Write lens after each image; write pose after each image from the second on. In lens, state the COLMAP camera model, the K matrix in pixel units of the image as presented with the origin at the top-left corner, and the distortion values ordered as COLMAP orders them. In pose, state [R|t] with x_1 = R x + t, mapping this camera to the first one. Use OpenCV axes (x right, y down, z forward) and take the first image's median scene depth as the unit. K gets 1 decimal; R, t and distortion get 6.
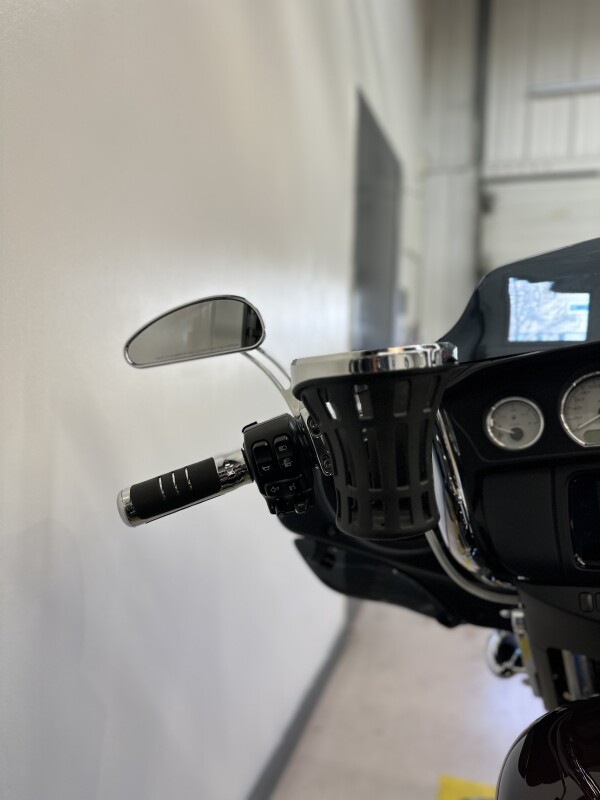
lens RADIAL K [[539.6, 0, 279.2], [0, 539.6, 412.6], [0, 0, 1]] dist [0.049019, -0.084949]
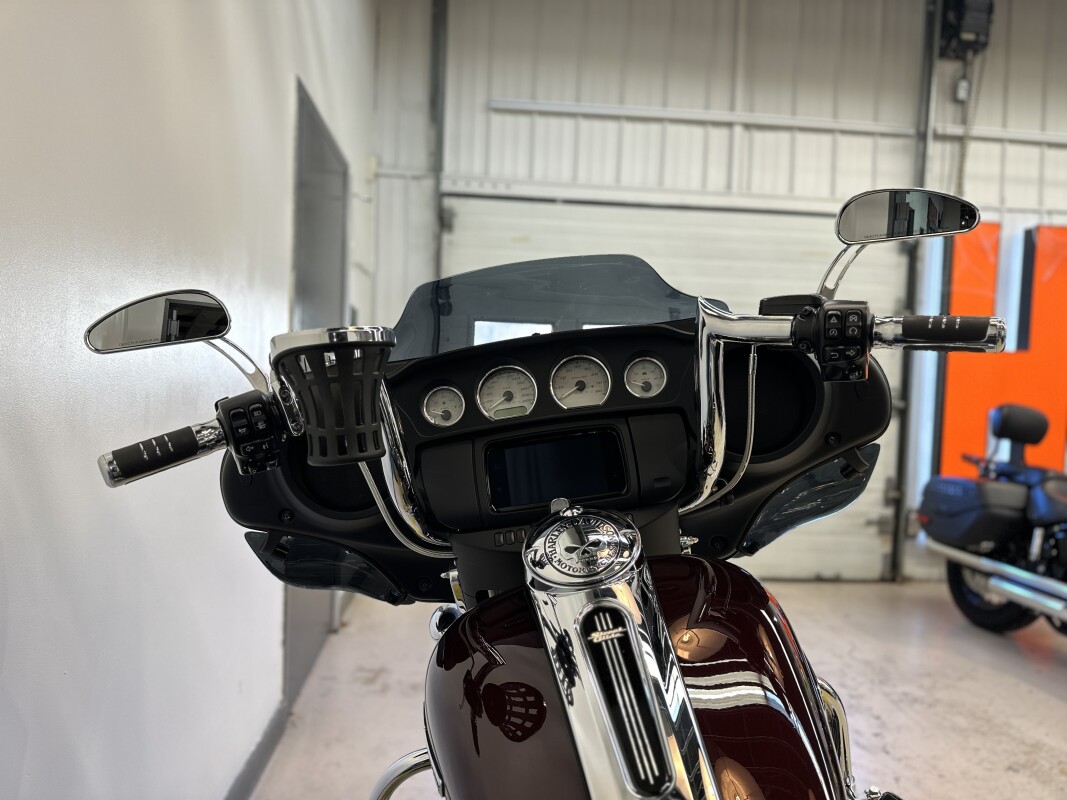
lens RADIAL K [[759.9, 0, 537.7], [0, 759.9, 394.7], [0, 0, 1]] dist [0.048322, -0.070296]
pose [[0.893040, 0.020062, 0.449529, -0.166359], [0.033587, 0.993247, -0.111053, 0.192462], [-0.448722, 0.114273, 0.886335, -0.653684]]
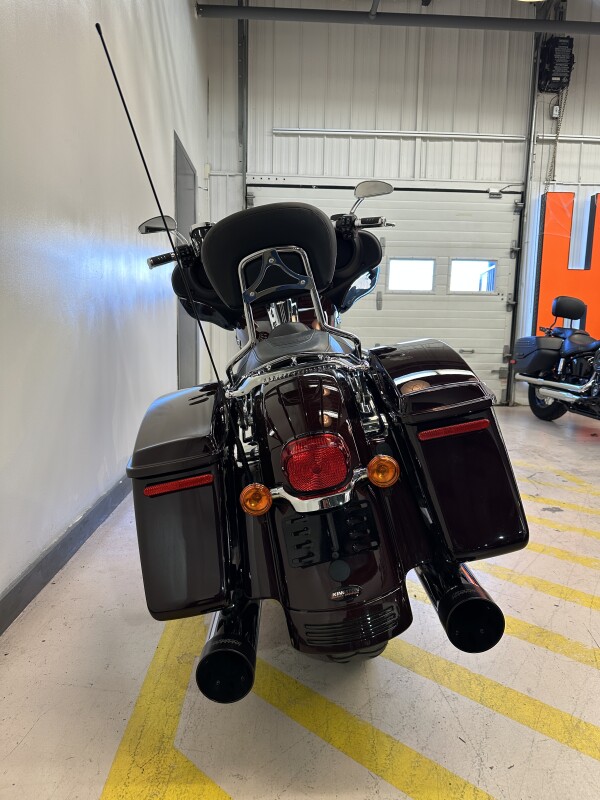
lens RADIAL K [[569.7, 0, 300.0], [0, 569.7, 400.0], [0, 0, 1]] dist [0.048322, -0.070296]
pose [[0.915643, -0.035713, 0.400402, -0.856198], [0.043084, 0.999027, -0.009417, 1.106837], [-0.399676, 0.025874, 0.916291, -2.900091]]
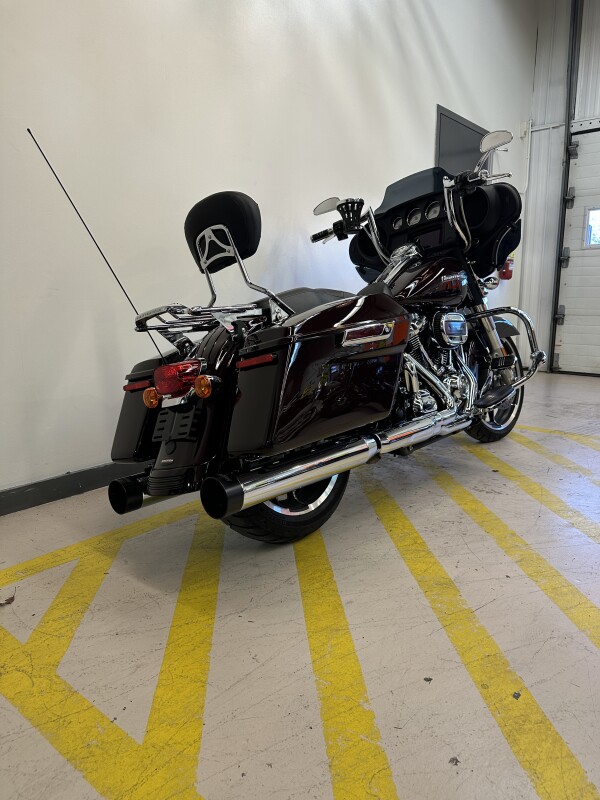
lens RADIAL K [[569.7, 0, 300.0], [0, 569.7, 400.0], [0, 0, 1]] dist [0.048322, -0.070296]
pose [[0.945313, 0.057561, -0.321046, 1.240989], [-0.046001, 0.997994, 0.043485, 1.252875], [0.322905, -0.026338, 0.946065, -3.579509]]
